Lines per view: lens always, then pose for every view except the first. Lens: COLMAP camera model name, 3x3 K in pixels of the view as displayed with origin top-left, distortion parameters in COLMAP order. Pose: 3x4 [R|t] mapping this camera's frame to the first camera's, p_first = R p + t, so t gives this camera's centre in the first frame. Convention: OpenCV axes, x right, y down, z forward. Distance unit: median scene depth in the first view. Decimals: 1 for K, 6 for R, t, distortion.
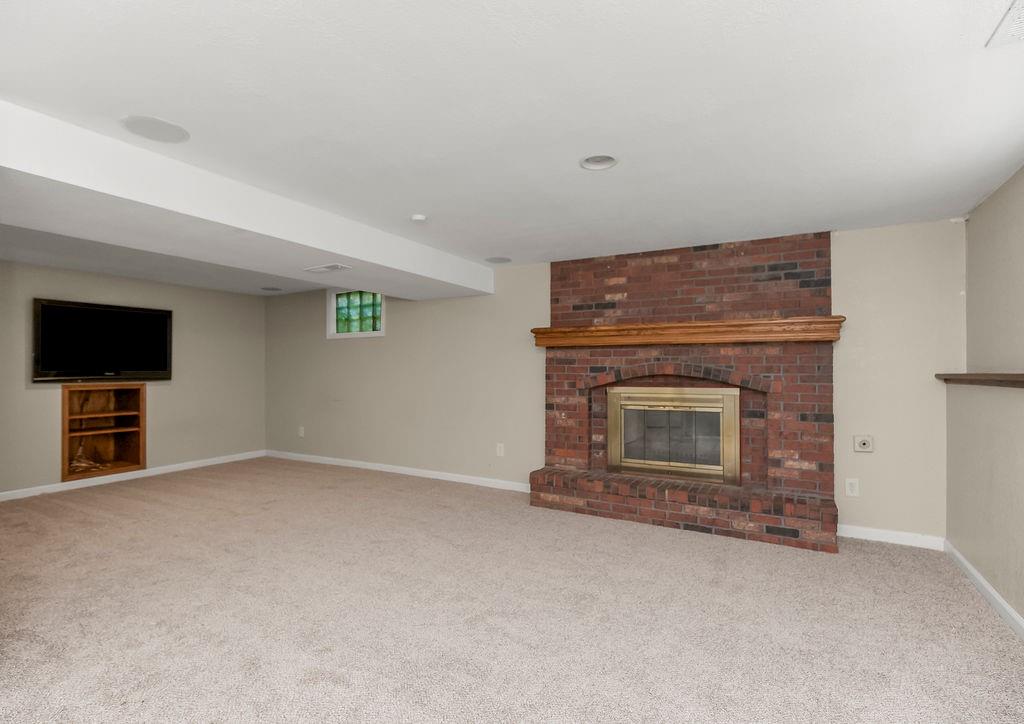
lens RADIAL K [[508.5, 0, 494.8], [0, 508.5, 366.0], [0, 0, 1]] dist [-0.010516, 0.000520]
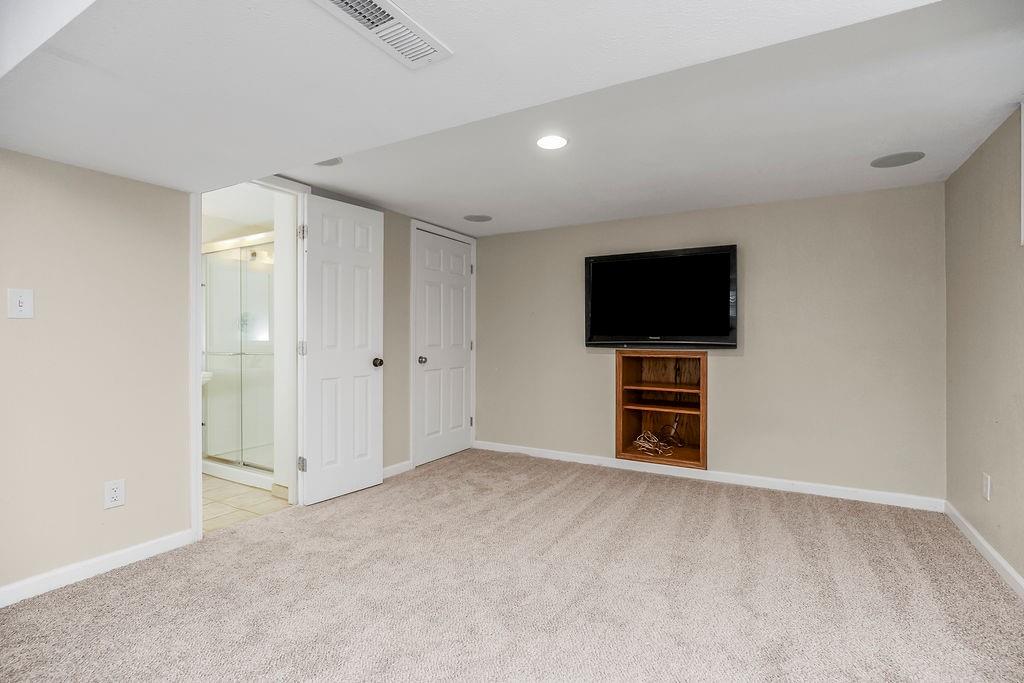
lens RADIAL K [[472.8, 0, 513.5], [0, 472.8, 337.9], [0, 0, 1]] dist [-0.009371, 0.005571]
pose [[-0.000213, 0.000638, -1.000000, -0.016618], [0.001705, 0.999998, 0.000638, 0.014735], [0.999999, -0.001705, -0.000214, 0.784854]]
